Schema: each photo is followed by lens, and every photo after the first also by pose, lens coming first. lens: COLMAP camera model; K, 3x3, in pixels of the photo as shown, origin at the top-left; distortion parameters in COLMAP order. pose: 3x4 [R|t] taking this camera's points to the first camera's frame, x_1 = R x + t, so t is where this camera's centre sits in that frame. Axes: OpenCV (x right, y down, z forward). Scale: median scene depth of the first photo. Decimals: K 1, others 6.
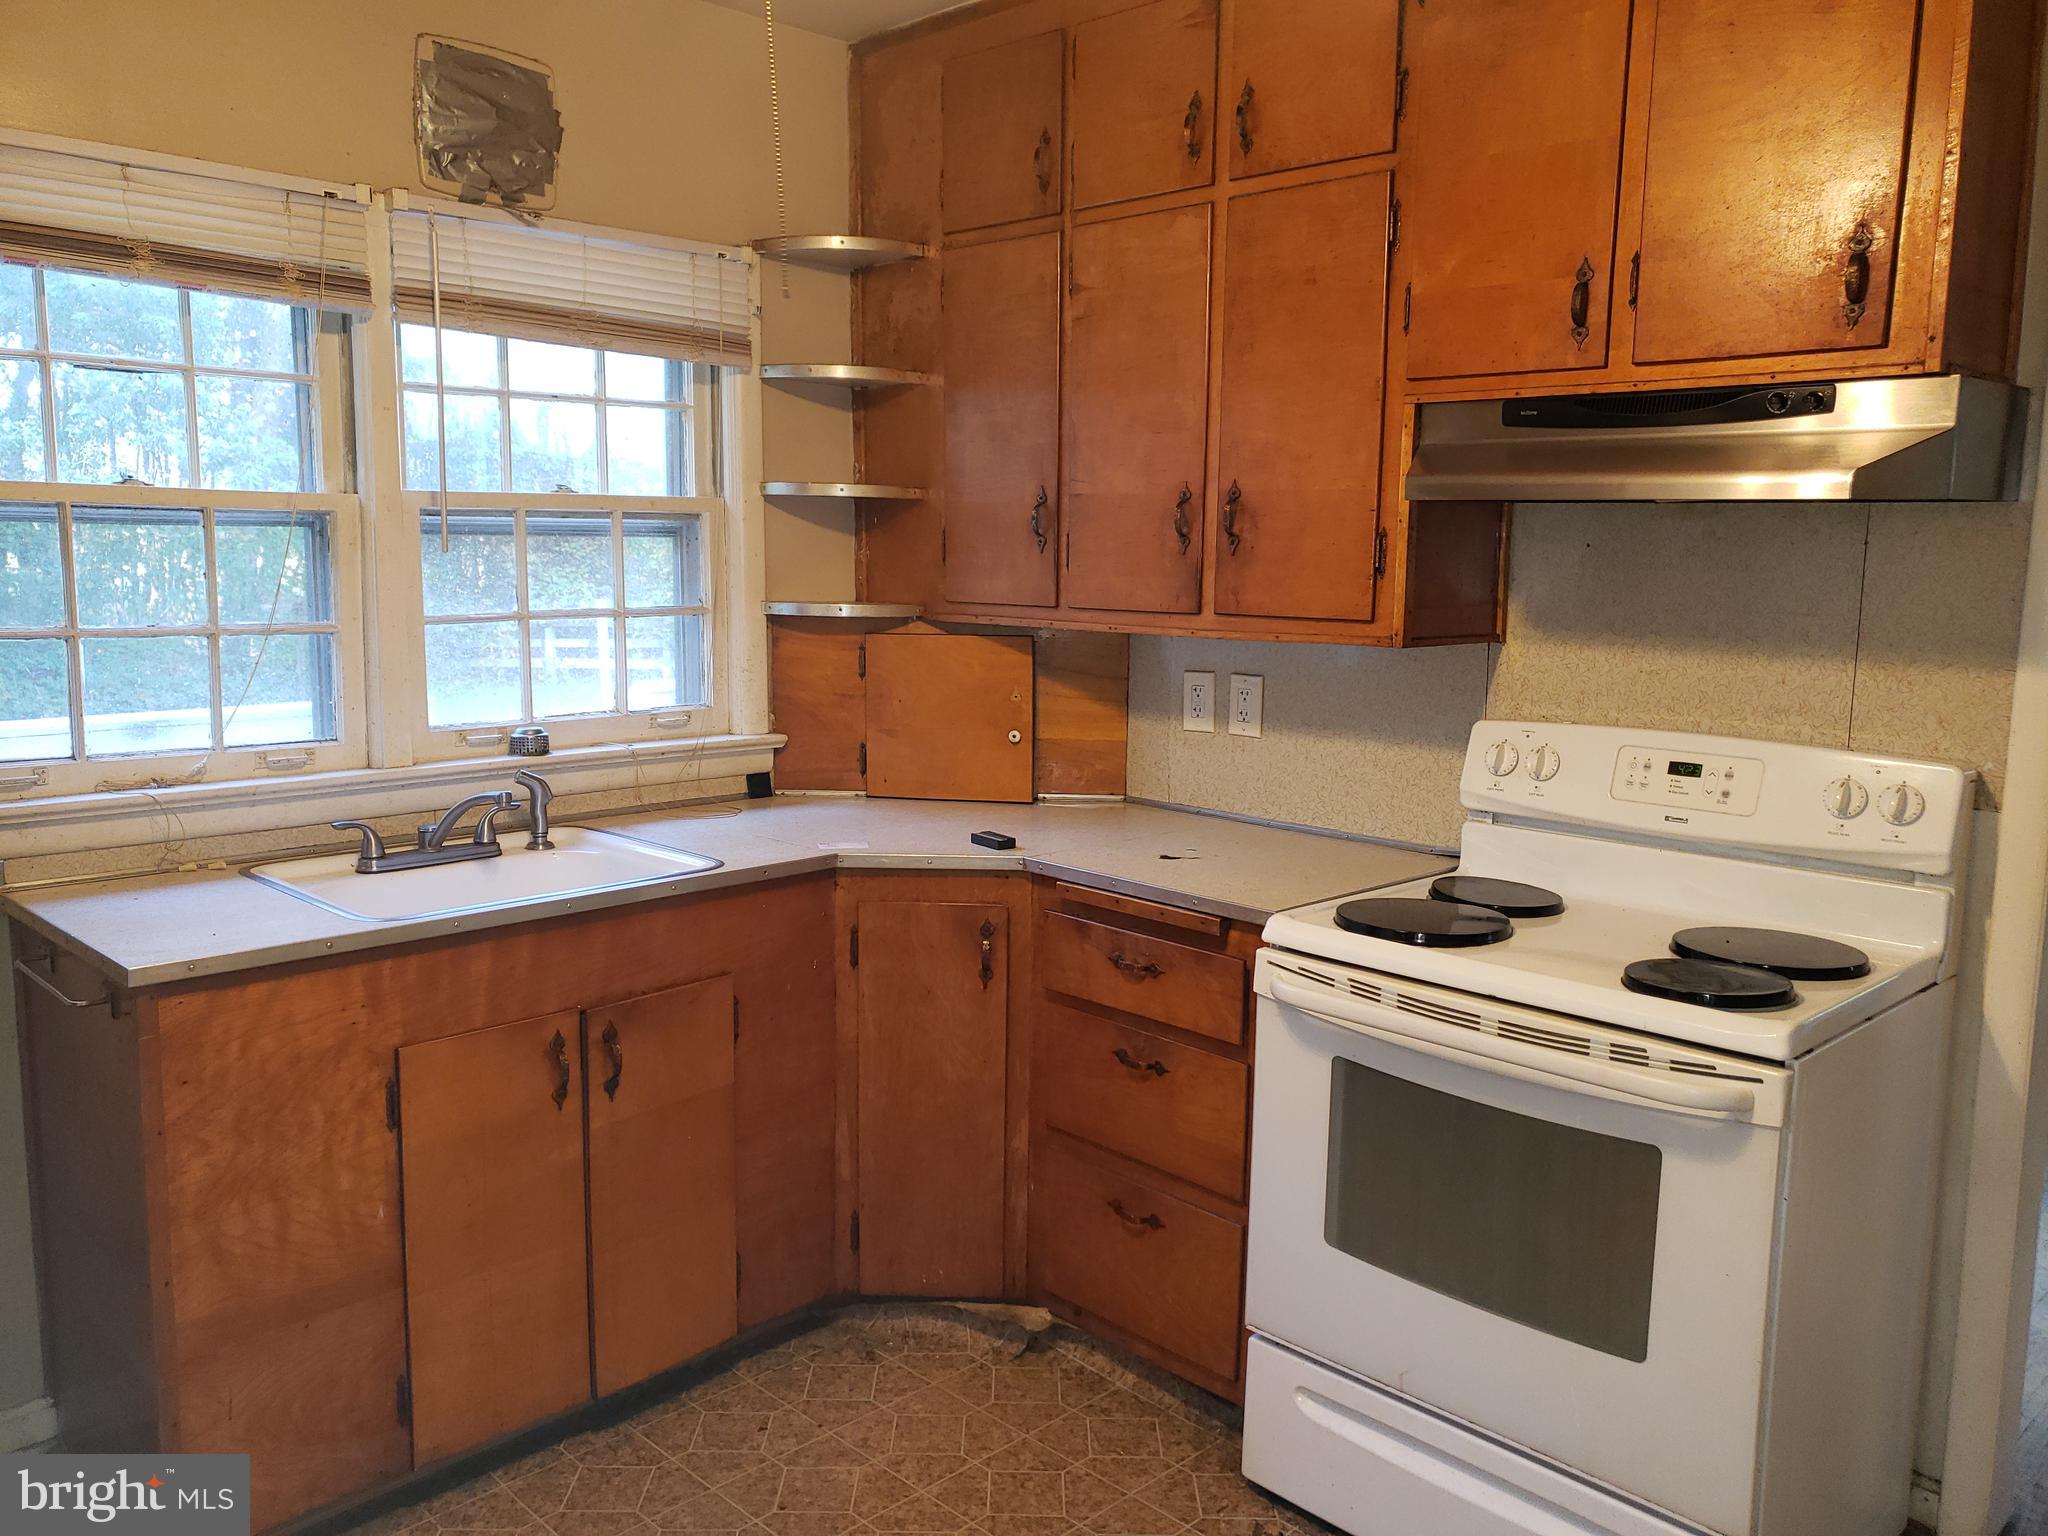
lens RADIAL K [[1595.4, 0, 1018.6], [0, 1595.4, 775.2], [0, 0, 1]] dist [0.155559, -0.258076]
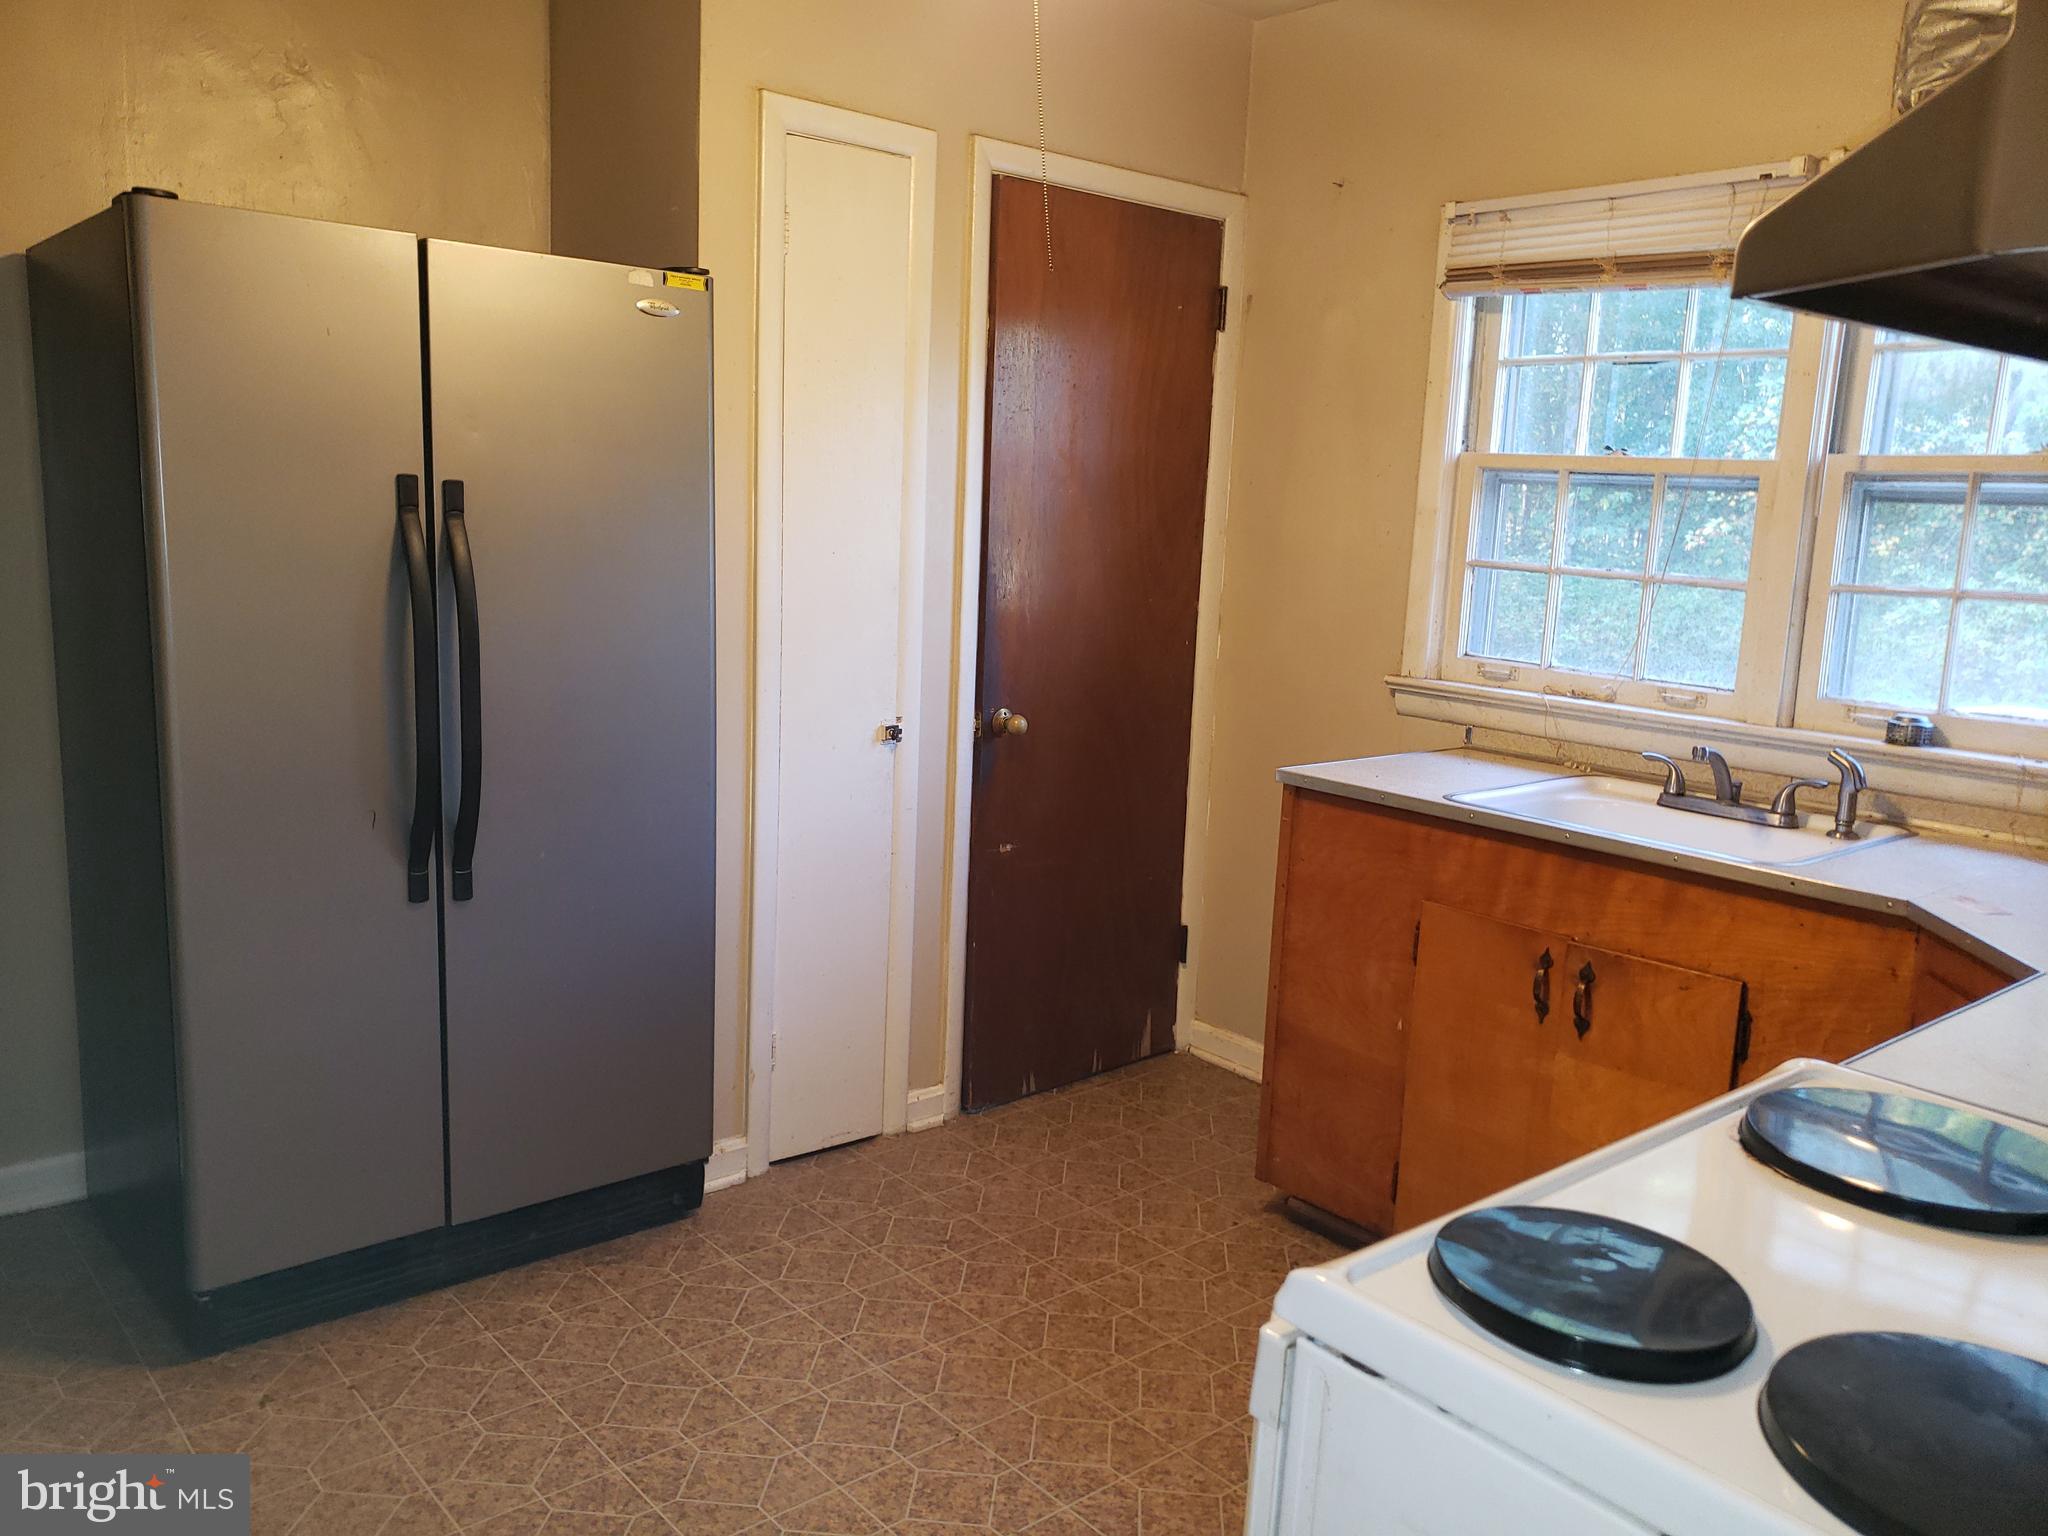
lens RADIAL K [[1595.4, 0, 1018.6], [0, 1595.4, 775.2], [0, 0, 1]] dist [0.155559, -0.258076]
pose [[-0.090181, 0.153632, -0.984004, 0.732431], [-0.191593, 0.966899, 0.168520, -0.062047], [0.977323, 0.203725, -0.057762, 0.650547]]
